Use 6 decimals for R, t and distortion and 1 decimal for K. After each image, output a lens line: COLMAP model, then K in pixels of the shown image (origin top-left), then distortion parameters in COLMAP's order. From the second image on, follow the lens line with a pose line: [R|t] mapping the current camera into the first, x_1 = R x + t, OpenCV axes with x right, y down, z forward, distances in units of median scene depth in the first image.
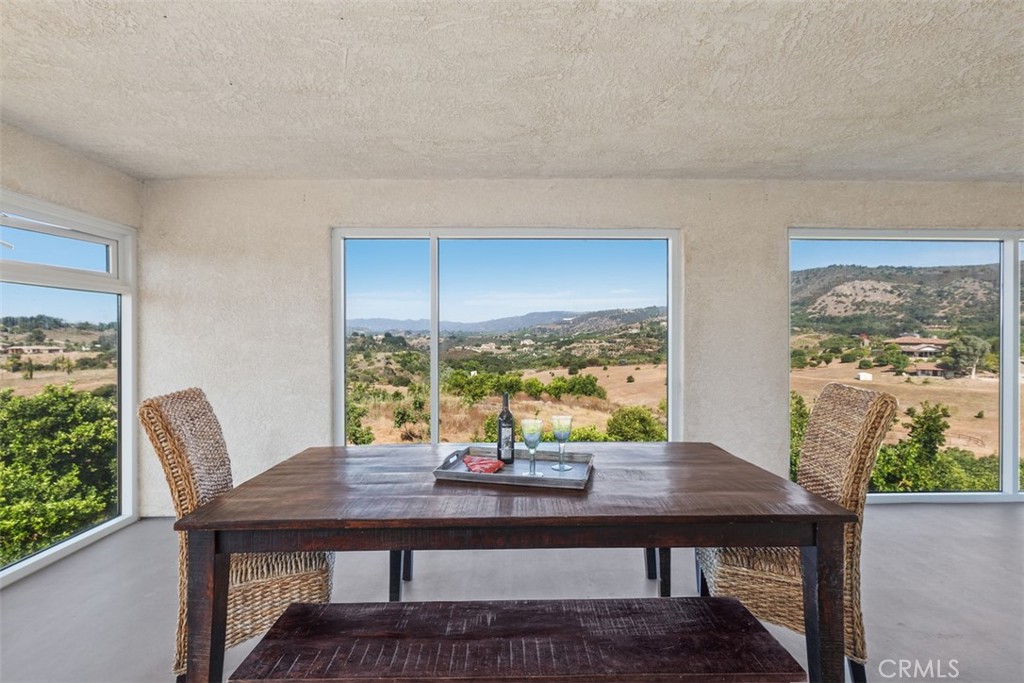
lens RADIAL K [[471.9, 0, 512.0], [0, 471.9, 341.5], [0, 0, 1]] dist [0.000525, 0.000011]
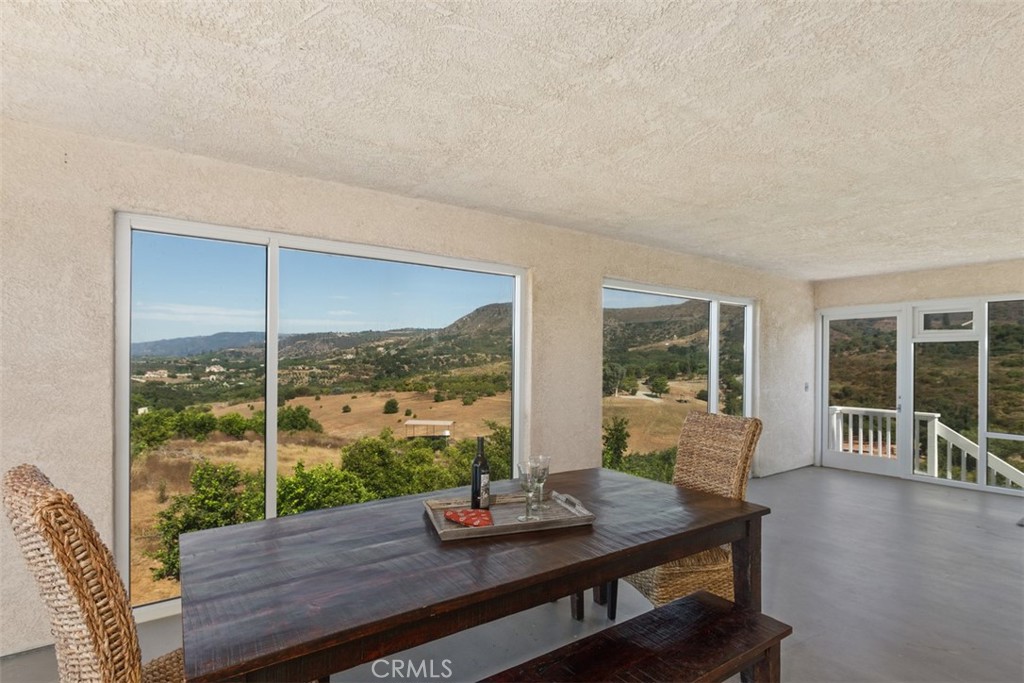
lens RADIAL K [[502.0, 0, 512.8], [0, 502.0, 367.1], [0, 0, 1]] dist [0.020999, -0.027673]
pose [[0.834980, 0.001859, 0.550277, -0.033227], [-0.001377, 0.999998, -0.001289, -0.001749], [-0.550279, 0.000319, 0.834981, 0.008745]]
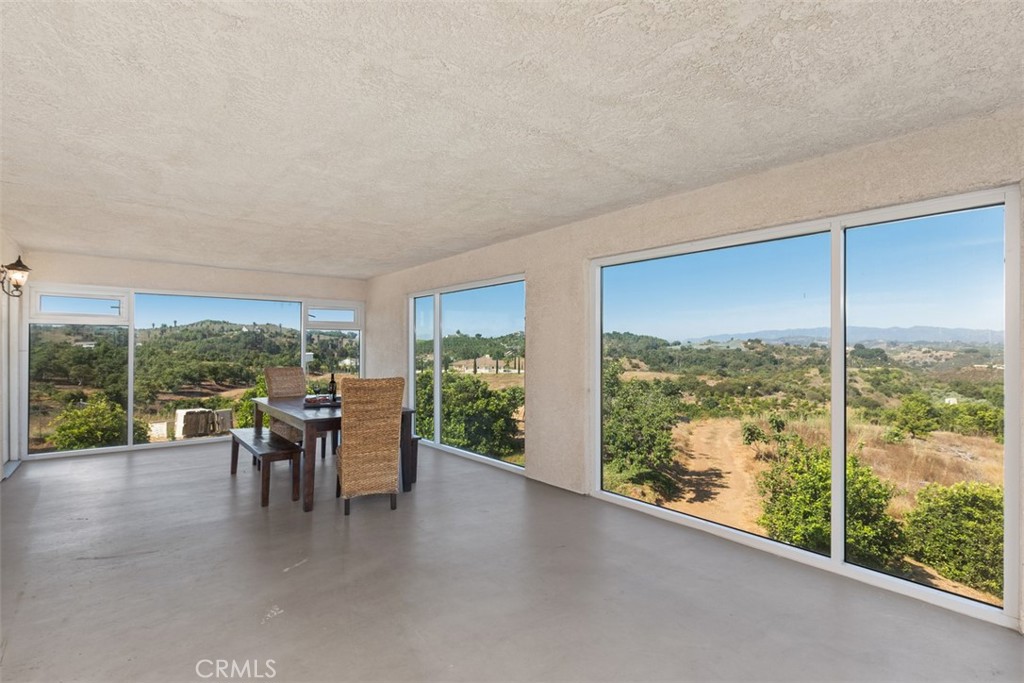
lens RADIAL K [[491.2, 0, 512.0], [0, 491.2, 341.5], [0, 0, 1]] dist [0.001236, 0.000091]
pose [[0.593023, -0.002175, -0.805182, 0.145475], [-0.016204, 0.999762, -0.014634, -0.001635], [0.805022, 0.021725, 0.592847, 0.012836]]
